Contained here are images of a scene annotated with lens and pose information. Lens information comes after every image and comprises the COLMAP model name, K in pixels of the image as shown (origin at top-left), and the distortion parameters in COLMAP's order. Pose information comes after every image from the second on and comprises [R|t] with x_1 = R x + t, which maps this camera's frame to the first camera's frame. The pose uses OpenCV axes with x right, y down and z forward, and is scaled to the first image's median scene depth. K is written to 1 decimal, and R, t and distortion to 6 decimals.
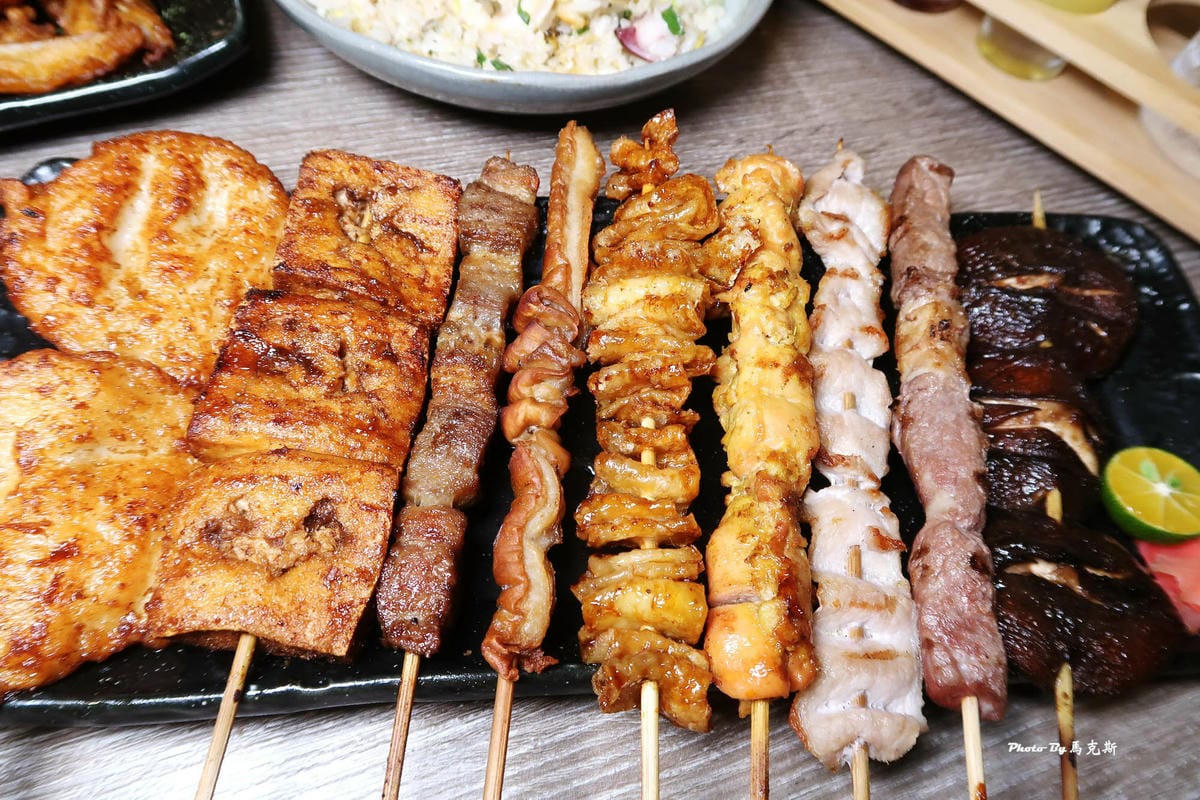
lens RADIAL K [[813.2, 0, 600.0], [0, 813.2, 400.0], [0, 0, 1]] dist [-0.022176, 0.006747]
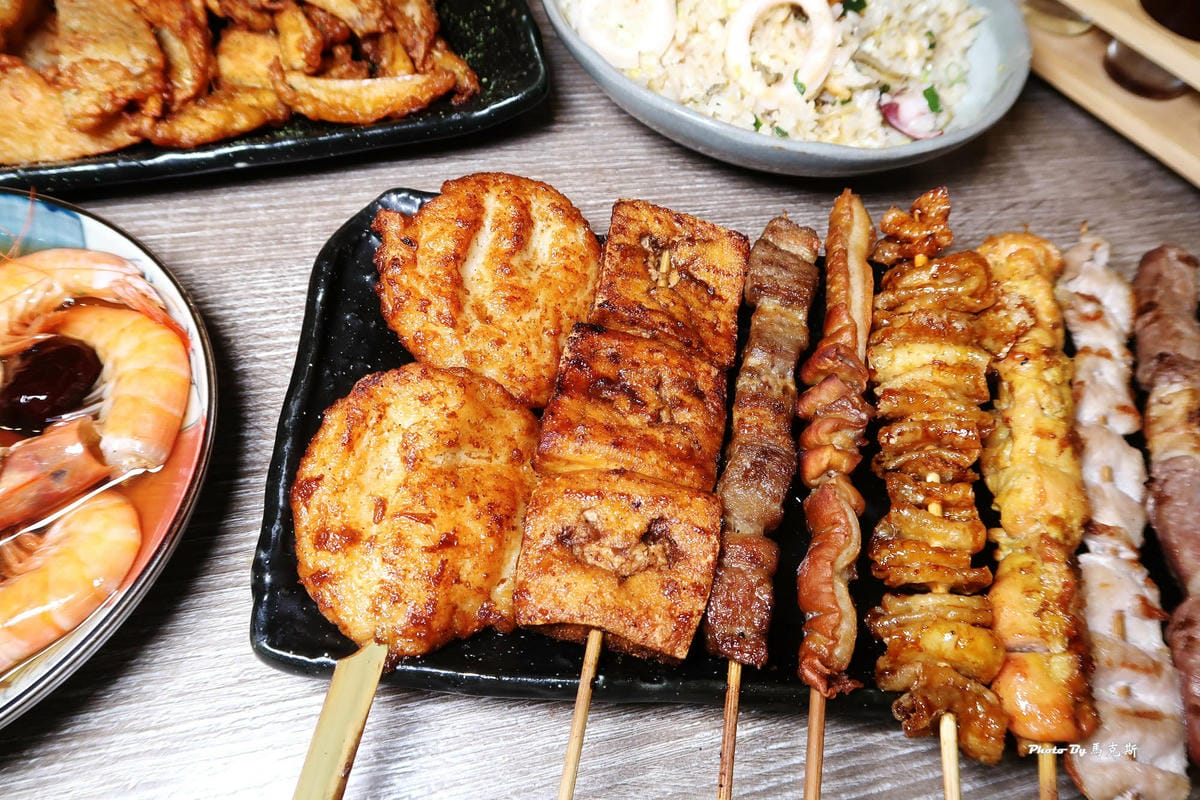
lens RADIAL K [[813.2, 0, 600.0], [0, 813.2, 400.0], [0, 0, 1]] dist [-0.022176, 0.006747]
pose [[0.992373, 0.097289, -0.075697, -0.302225], [-0.098580, 0.995037, -0.013504, -0.016628], [0.074007, 0.020864, 0.997039, -0.125853]]
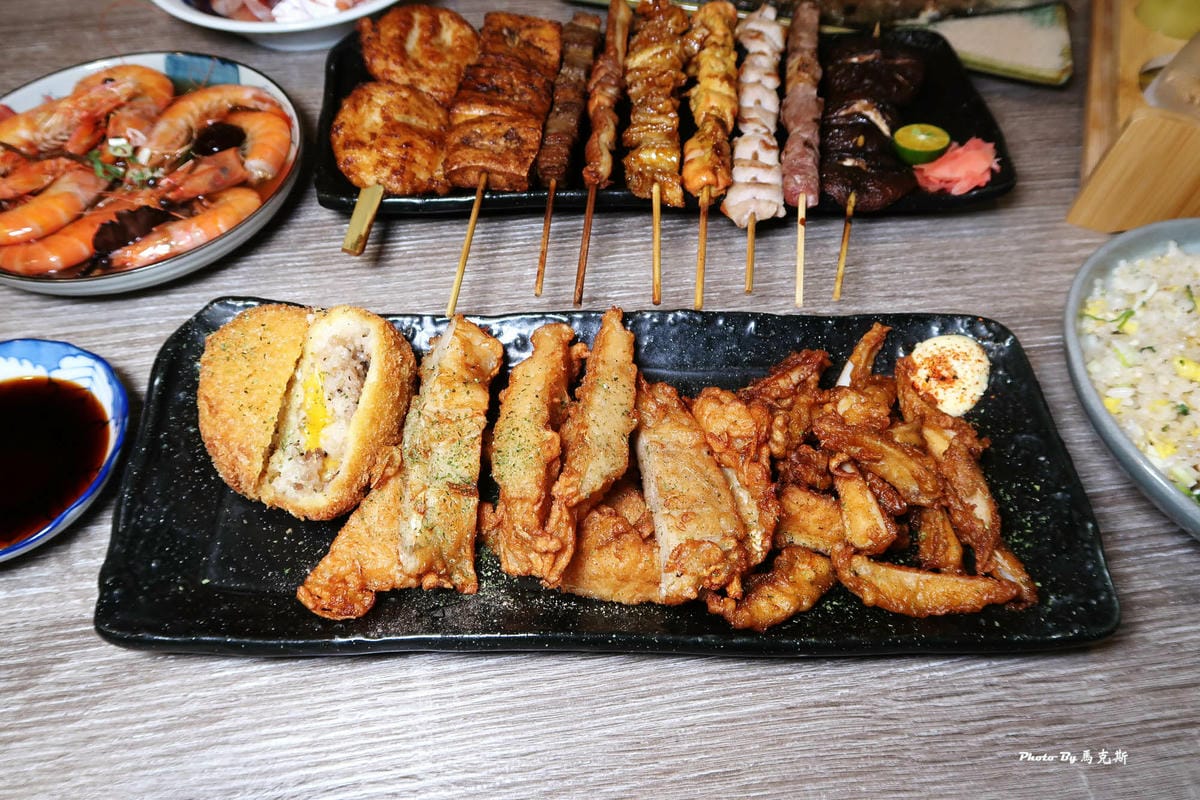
lens RADIAL K [[813.2, 0, 600.0], [0, 813.2, 400.0], [0, 0, 1]] dist [-0.022176, 0.006747]
pose [[0.995676, -0.039105, -0.084264, 0.060796], [0.032890, 0.996722, -0.073916, 0.911529], [0.086879, 0.070825, 0.993698, -1.026014]]
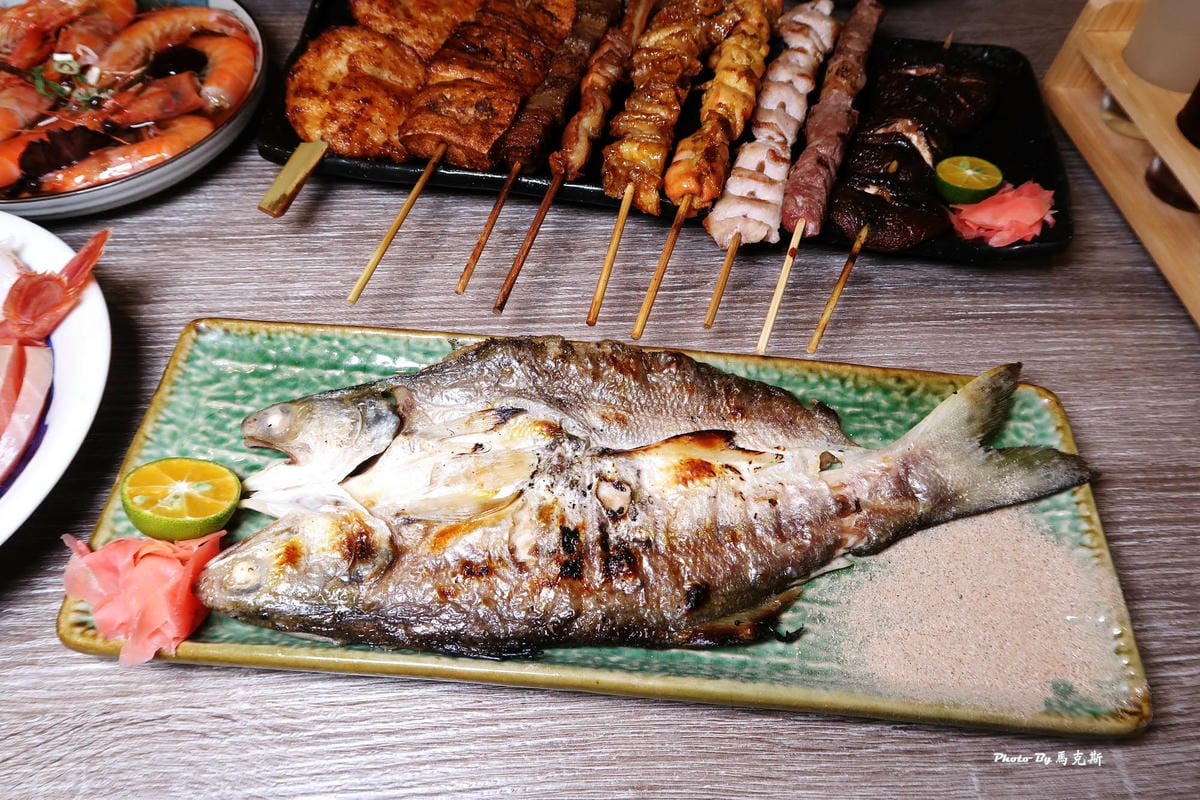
lens RADIAL K [[813.2, 0, 600.0], [0, 813.2, 400.0], [0, 0, 1]] dist [-0.022176, 0.006747]
pose [[0.976558, 0.125066, -0.175195, 0.324507], [-0.136383, 0.989180, -0.054070, 0.798312], [0.166537, 0.076696, 0.983048, -0.740756]]
